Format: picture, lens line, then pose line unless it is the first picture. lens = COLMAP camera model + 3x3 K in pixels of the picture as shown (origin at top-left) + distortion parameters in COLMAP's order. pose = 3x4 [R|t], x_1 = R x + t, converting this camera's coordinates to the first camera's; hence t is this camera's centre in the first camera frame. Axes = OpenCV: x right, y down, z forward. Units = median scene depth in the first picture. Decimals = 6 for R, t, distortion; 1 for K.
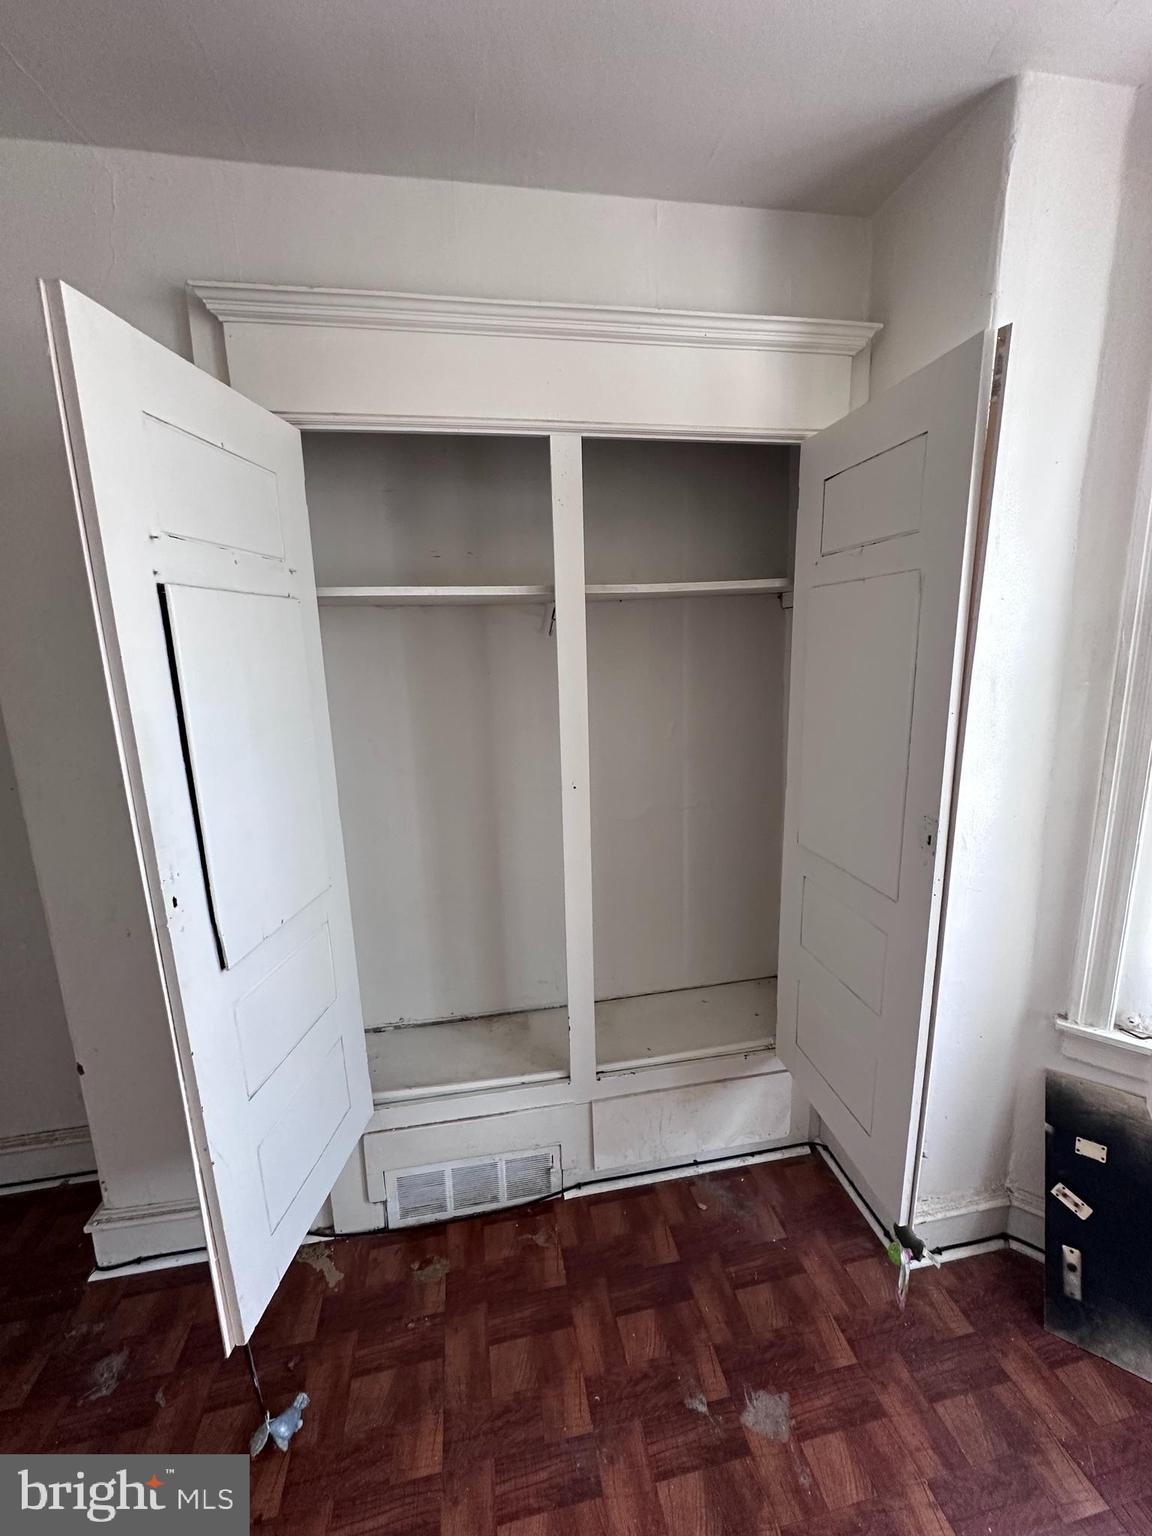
lens RADIAL K [[612.5, 0, 573.3], [0, 612.5, 766.1], [0, 0, 1]] dist [-0.003242, 0.000983]
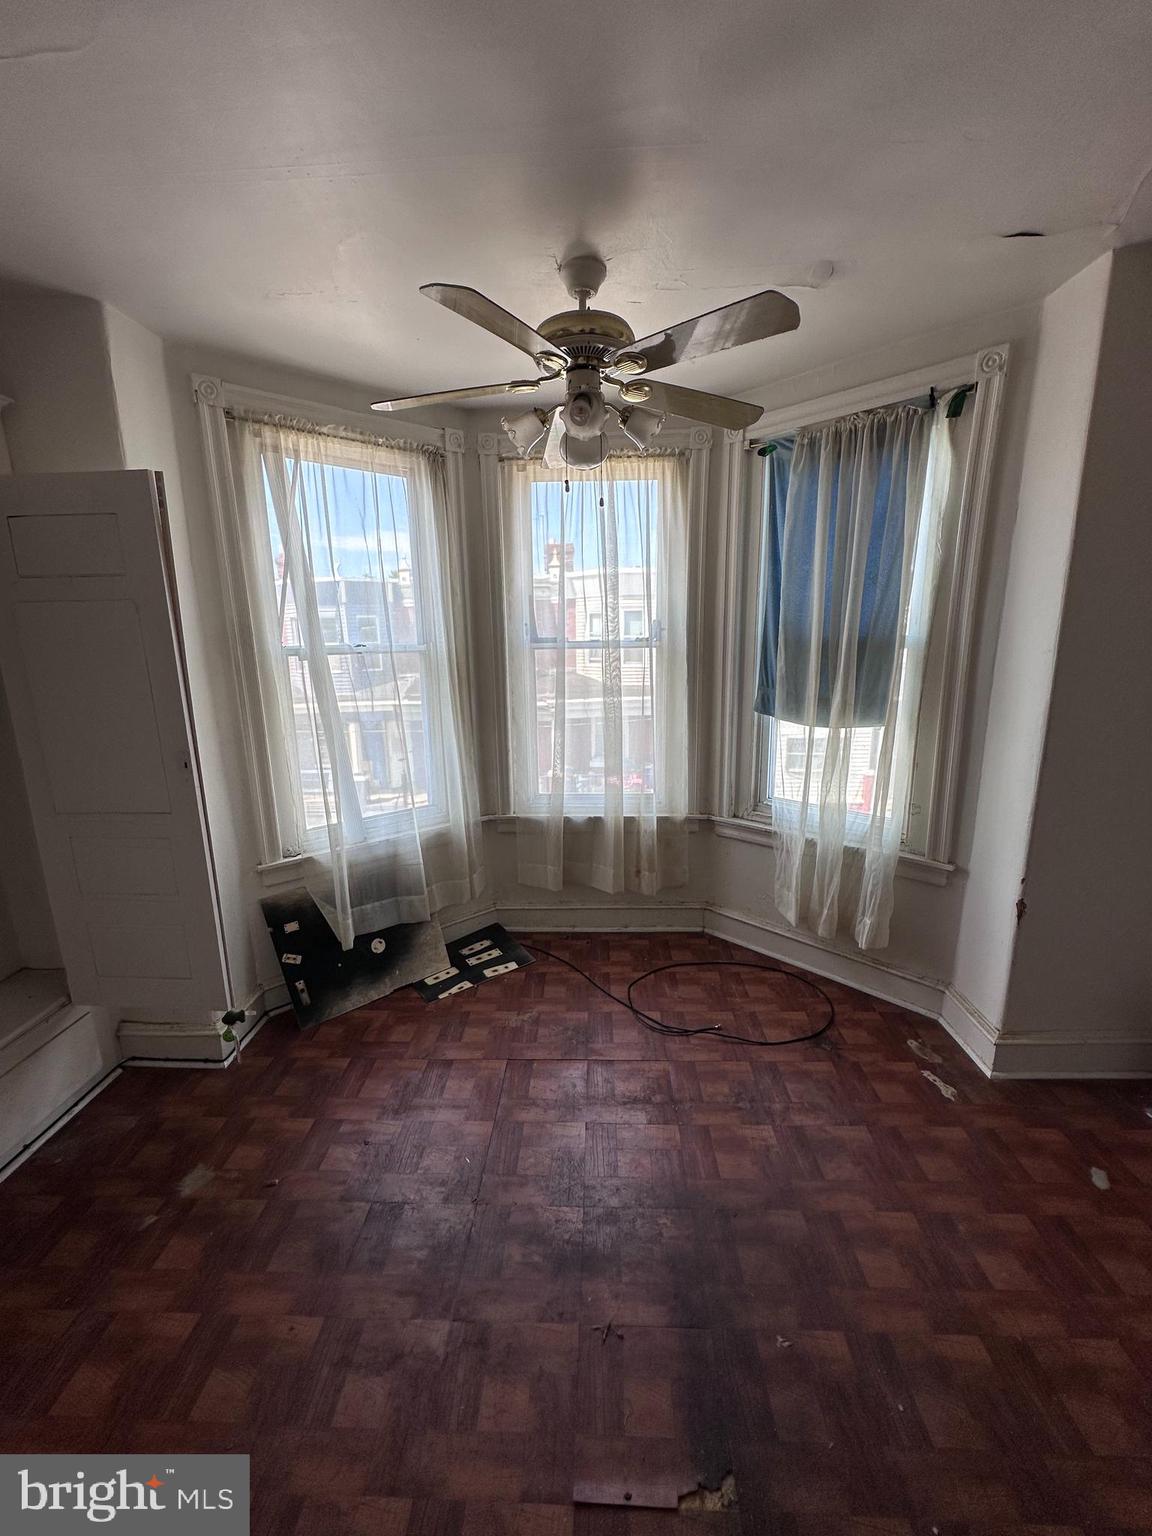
lens RADIAL K [[612.5, 0, 573.3], [0, 612.5, 766.1], [0, 0, 1]] dist [-0.003242, 0.000983]
pose [[0.230651, -0.183594, 0.955559, -0.579471], [0.198919, 0.970195, 0.138391, 0.079403], [-0.952487, 0.158159, 0.260296, -0.326145]]
